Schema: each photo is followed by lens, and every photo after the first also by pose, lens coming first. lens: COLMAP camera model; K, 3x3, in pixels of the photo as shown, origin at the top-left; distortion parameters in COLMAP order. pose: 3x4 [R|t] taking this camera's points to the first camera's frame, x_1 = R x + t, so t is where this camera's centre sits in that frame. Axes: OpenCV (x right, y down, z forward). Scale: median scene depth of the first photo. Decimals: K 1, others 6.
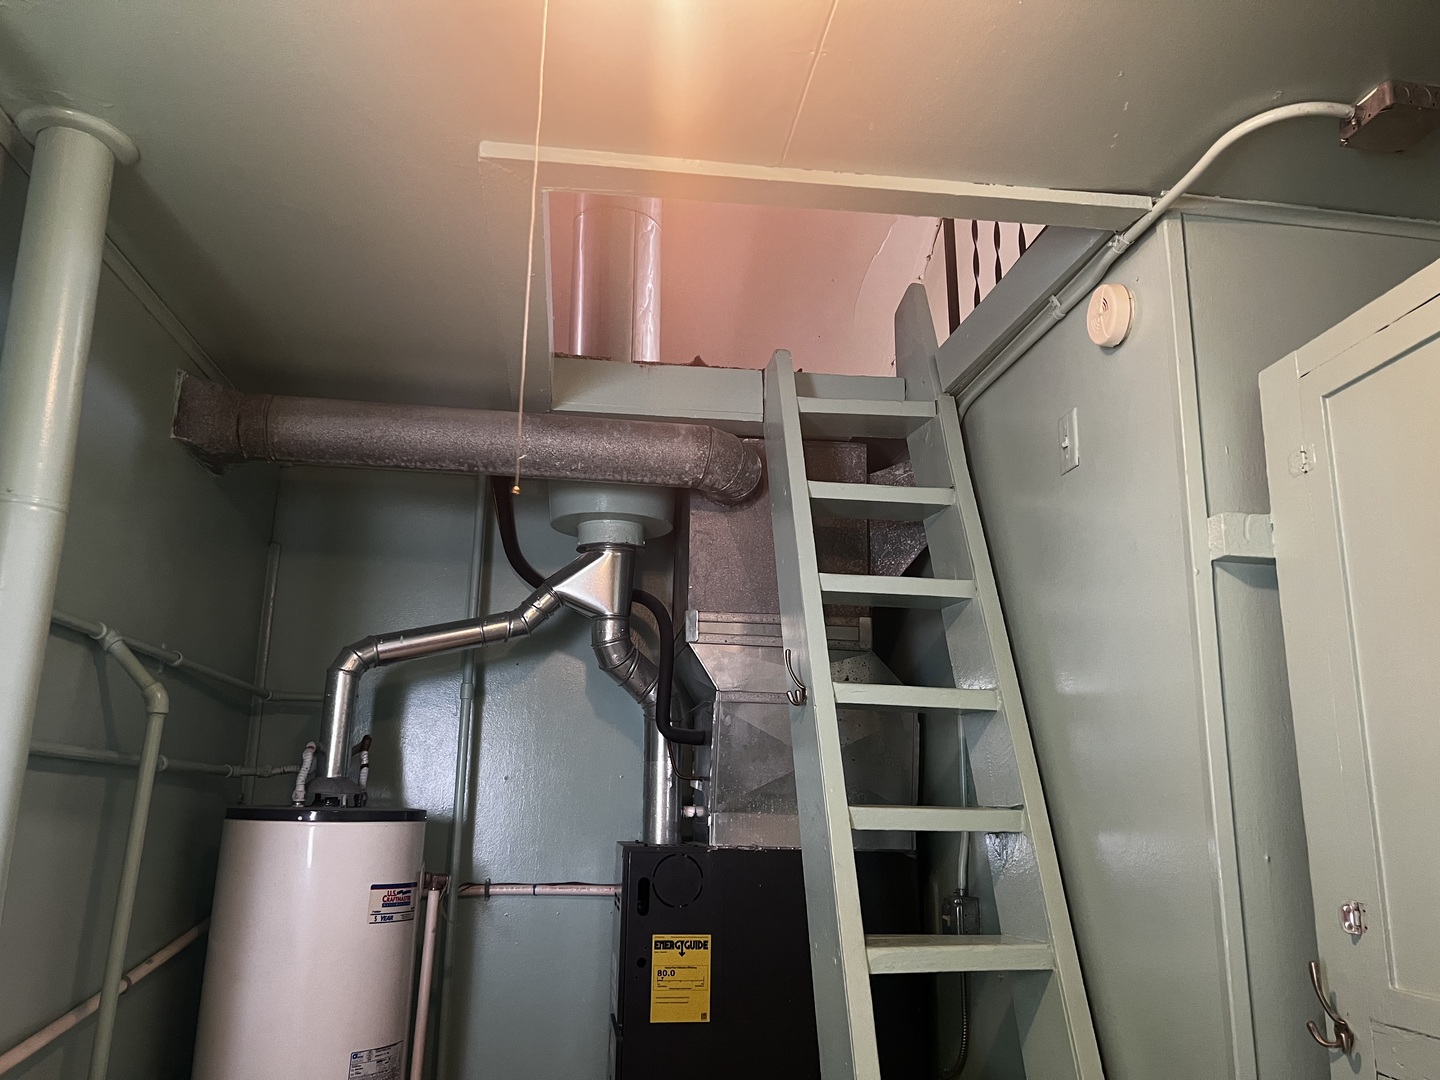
lens RADIAL K [[1076.4, 0, 725.6], [0, 1076.4, 540.7], [0, 0, 1]] dist [0.058287, -0.084609]
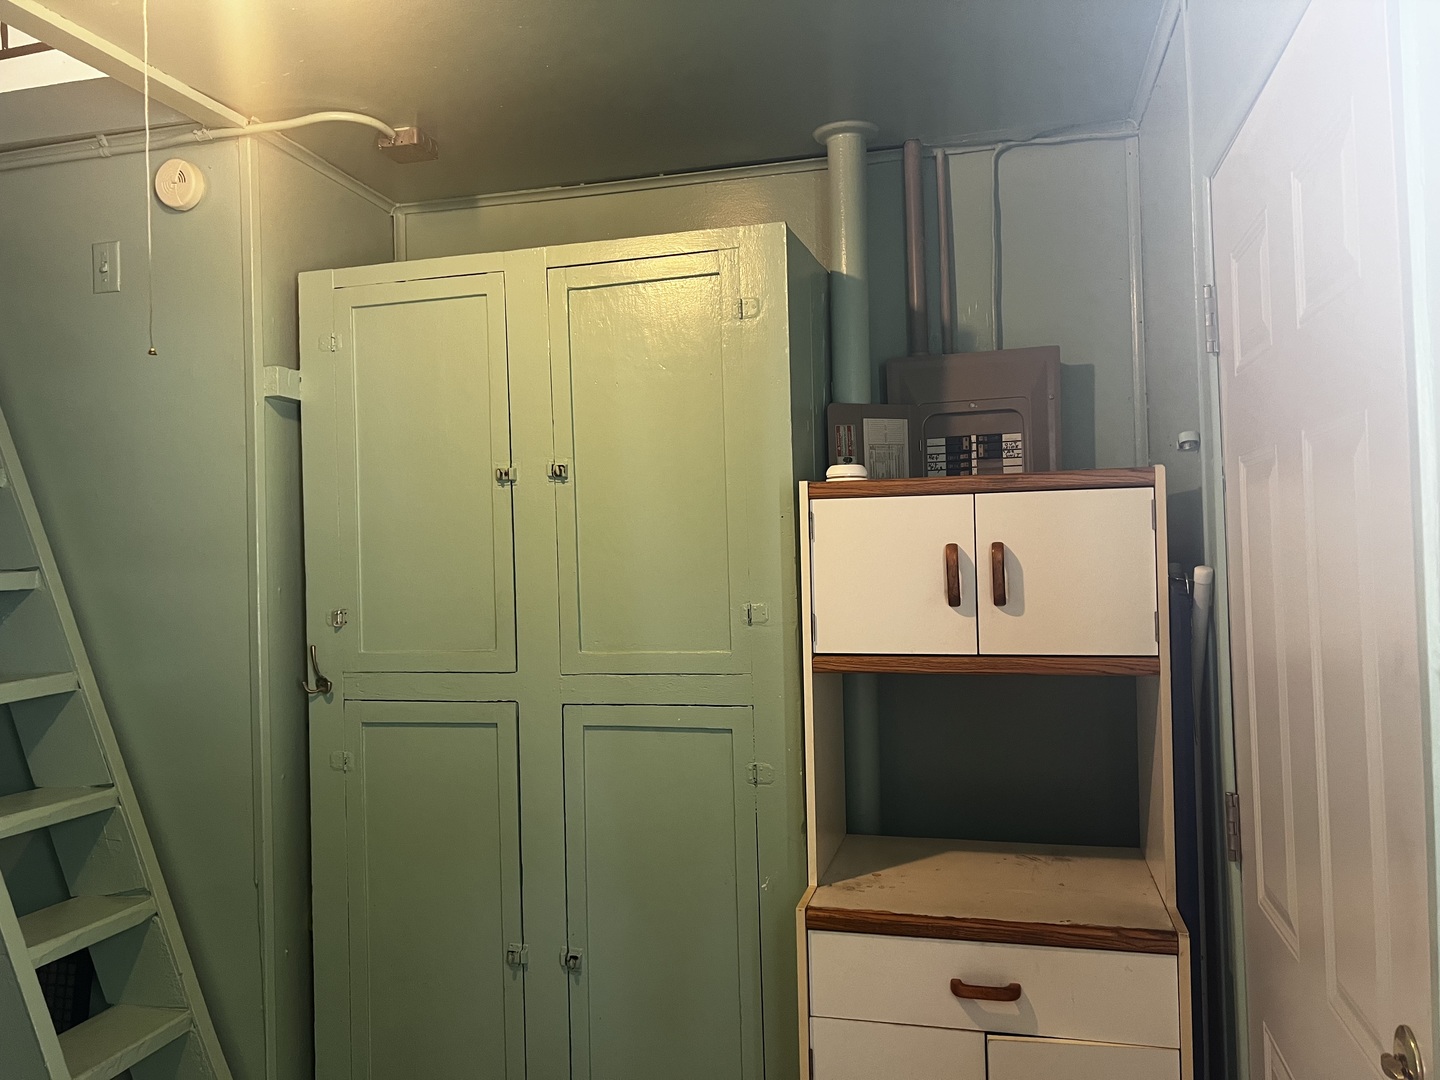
lens RADIAL K [[1076.4, 0, 725.6], [0, 1076.4, 540.7], [0, 0, 1]] dist [0.058287, -0.084609]
pose [[0.343396, -0.027921, 0.938775, -0.732822], [-0.186148, 0.977705, 0.097170, -0.050820], [-0.920559, -0.208118, 0.330543, -0.105169]]
